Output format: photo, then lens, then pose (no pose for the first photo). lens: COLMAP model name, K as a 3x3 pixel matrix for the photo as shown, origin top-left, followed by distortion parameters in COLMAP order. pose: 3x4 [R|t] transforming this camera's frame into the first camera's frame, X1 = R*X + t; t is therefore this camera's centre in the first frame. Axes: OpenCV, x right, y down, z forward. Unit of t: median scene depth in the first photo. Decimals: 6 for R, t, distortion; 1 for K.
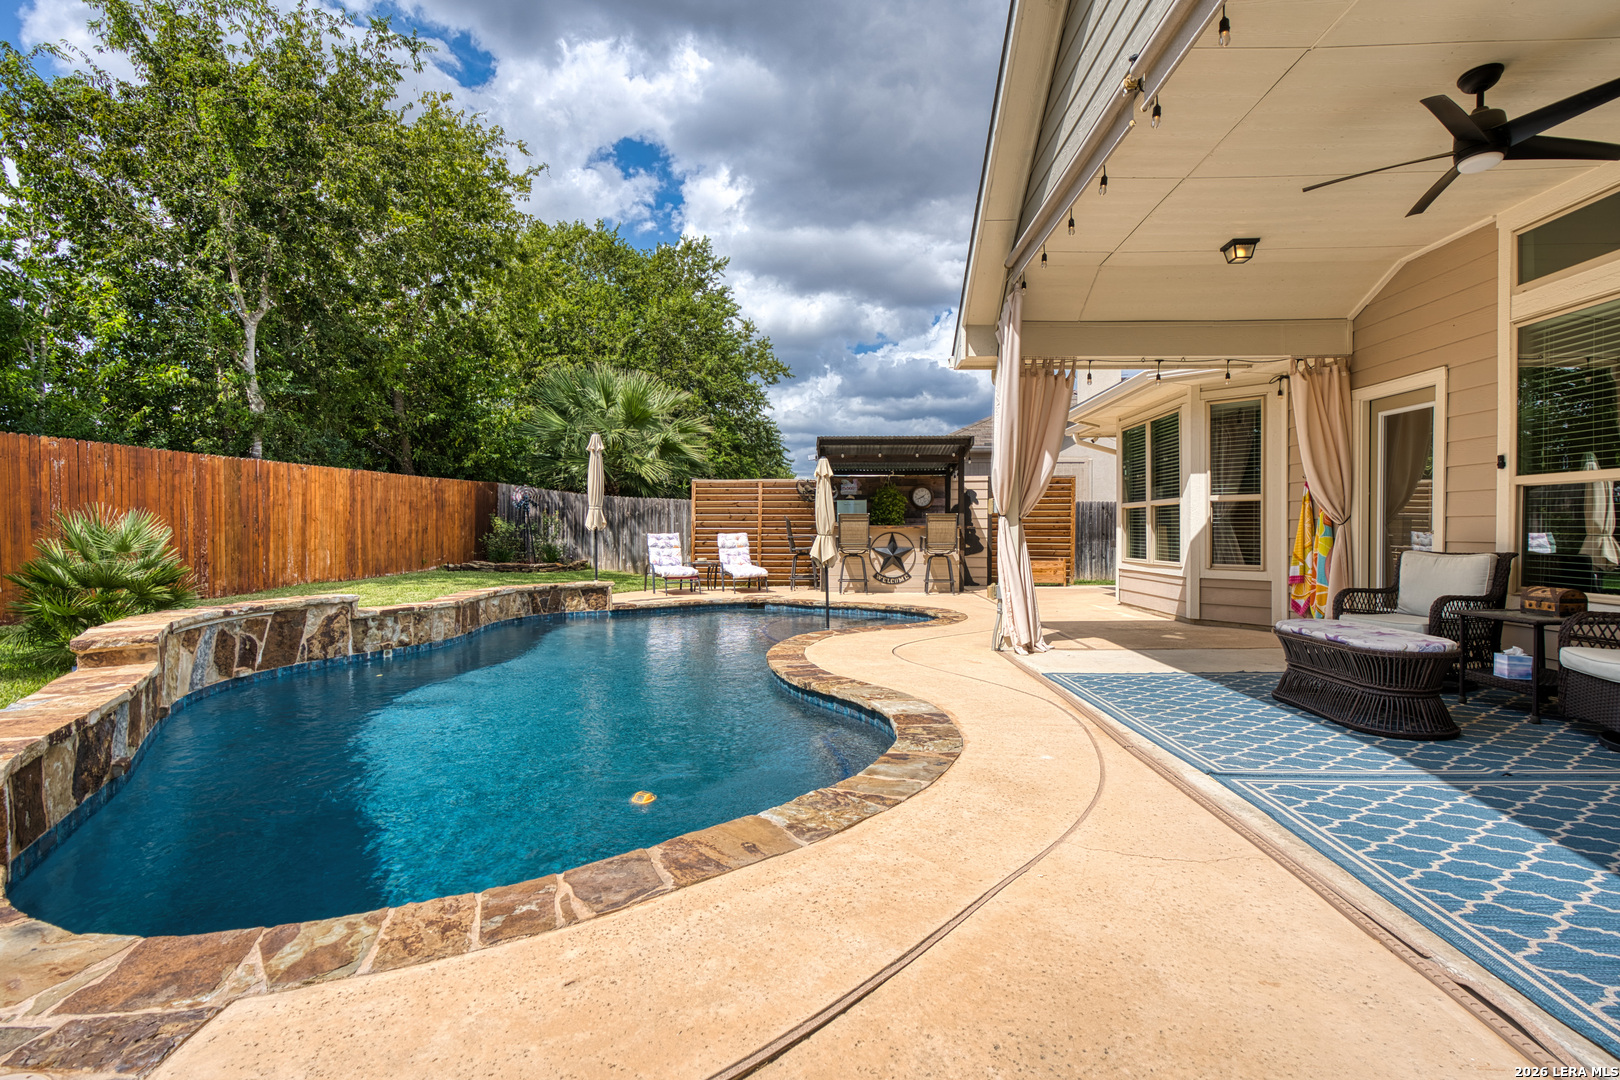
lens RADIAL K [[738.2, 0, 827.1], [0, 738.2, 534.2], [0, 0, 1]] dist [-0.009144, 0.004344]
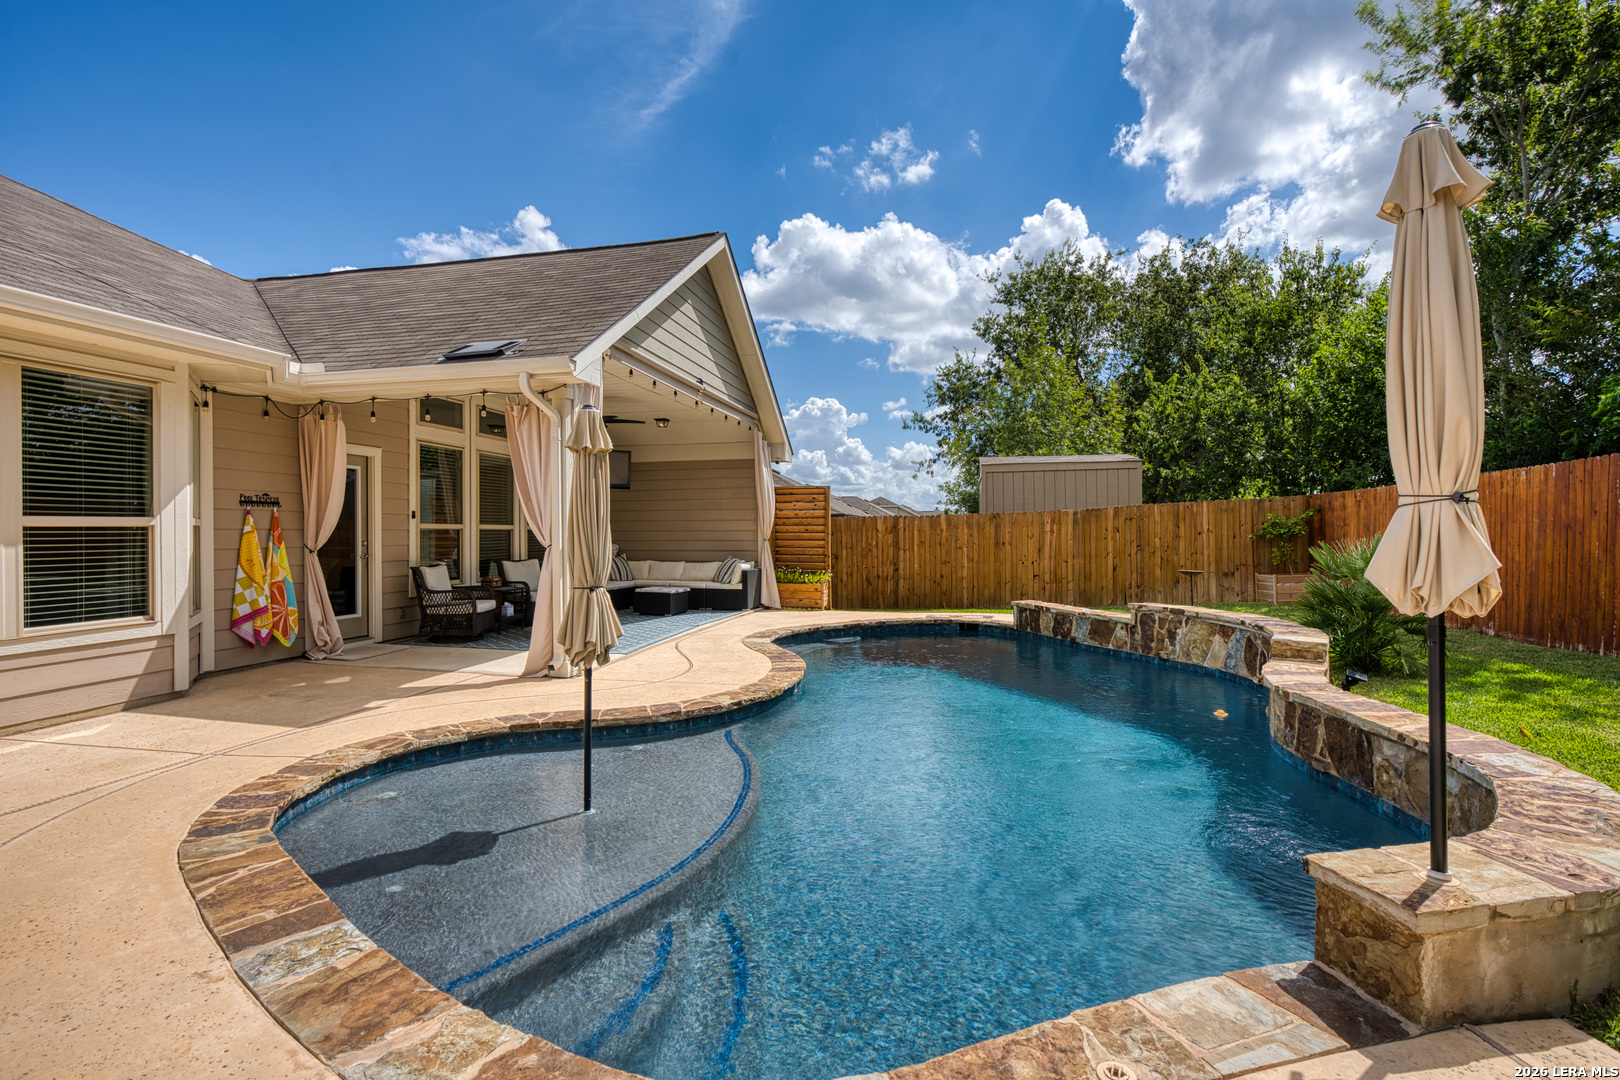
lens RADIAL K [[738.2, 0, 829.9], [0, 738.2, 544.3], [0, 0, 1]] dist [-0.009144, 0.004344]
pose [[-0.981512, 0.001613, 0.191395, -0.258769], [0.005920, 0.999742, 0.021934, -0.038248], [-0.191310, 0.022662, -0.981268, 1.603036]]
